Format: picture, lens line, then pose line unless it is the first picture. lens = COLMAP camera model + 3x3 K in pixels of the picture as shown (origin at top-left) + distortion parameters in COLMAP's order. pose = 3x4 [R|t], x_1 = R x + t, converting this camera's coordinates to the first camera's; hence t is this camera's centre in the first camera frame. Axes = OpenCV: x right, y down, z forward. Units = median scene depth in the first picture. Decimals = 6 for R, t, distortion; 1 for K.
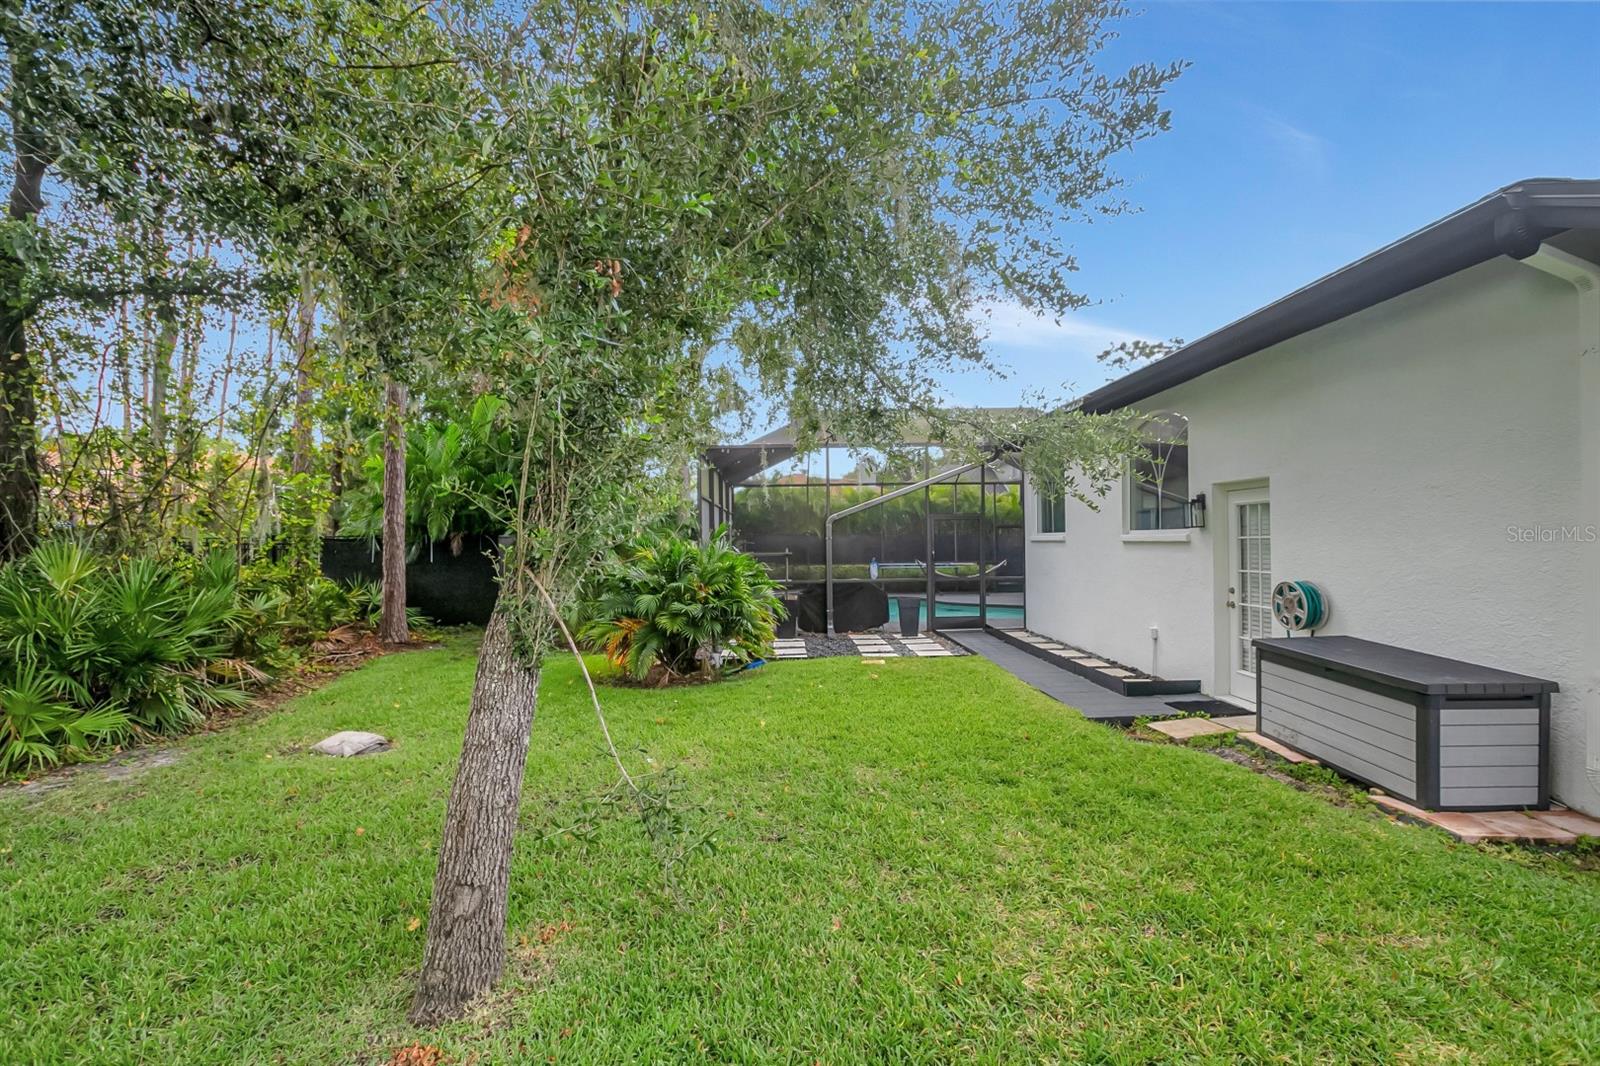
lens RADIAL K [[730.3, 0, 802.5], [0, 730.3, 531.0], [0, 0, 1]] dist [-0.009300, 0.002820]
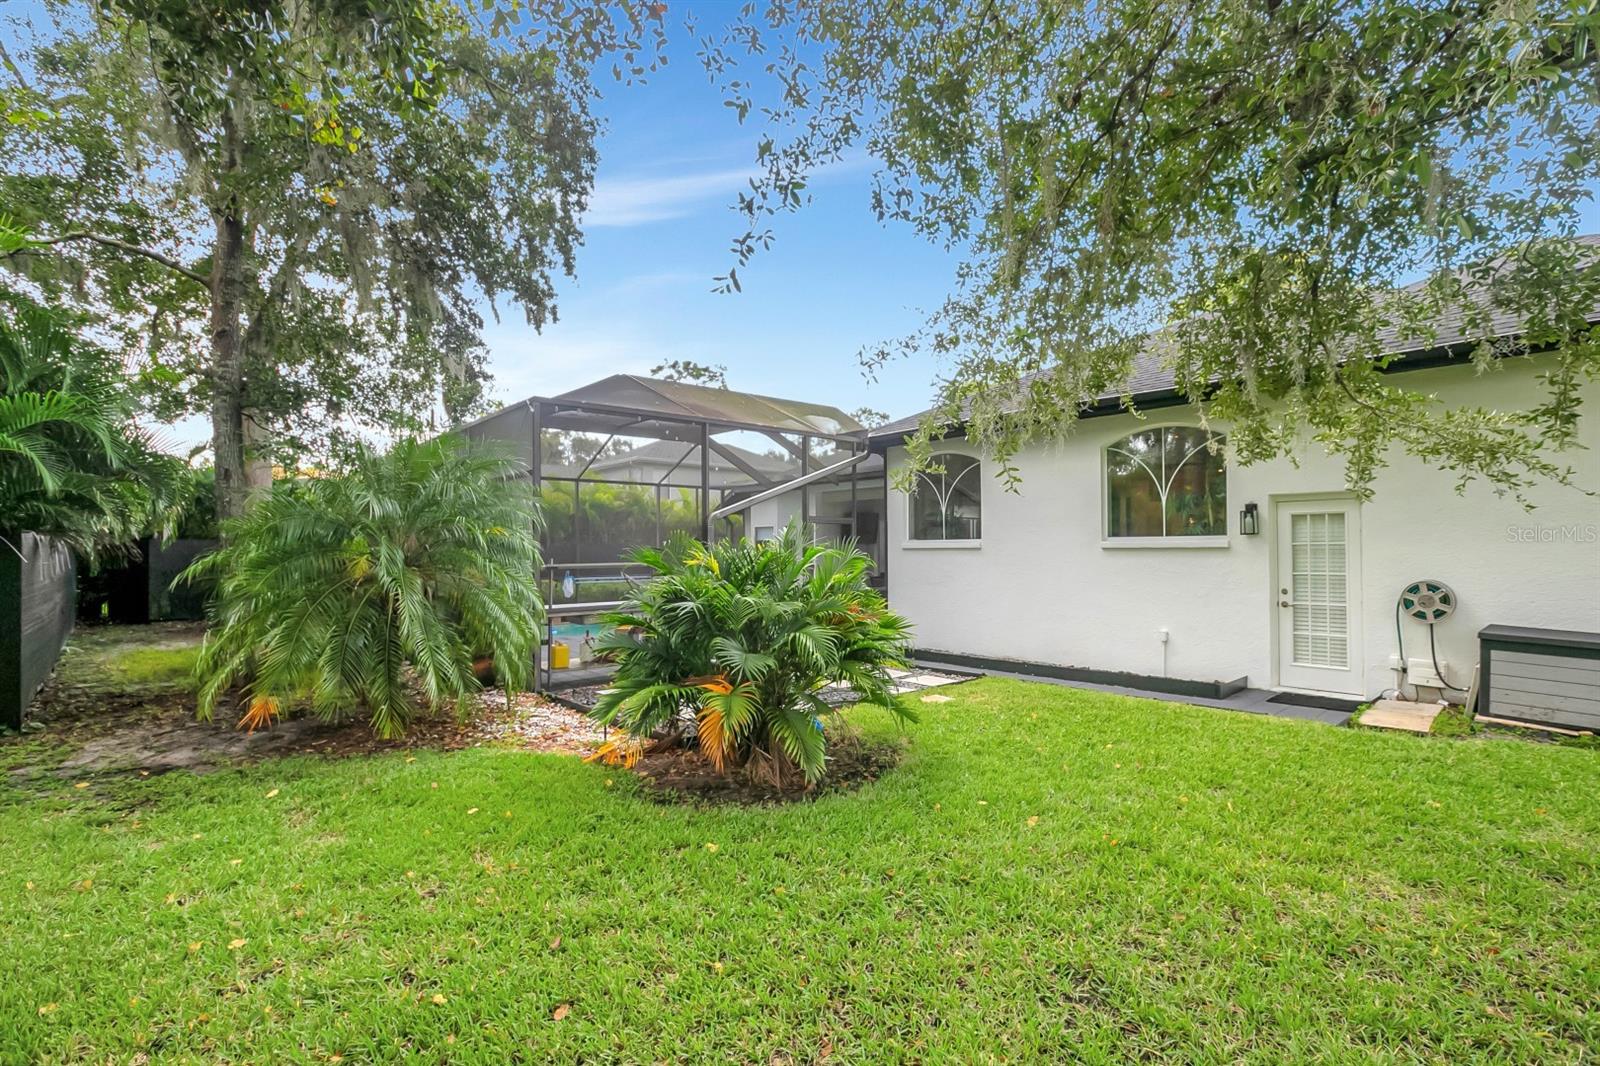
lens RADIAL K [[730.3, 0, 801.0], [0, 730.3, 536.8], [0, 0, 1]] dist [-0.009300, 0.002820]
pose [[0.748190, 0.011022, 0.663393, -0.674557], [-0.005043, 0.999928, -0.010926, 0.013765], [-0.663465, 0.004829, 0.748192, 0.633911]]
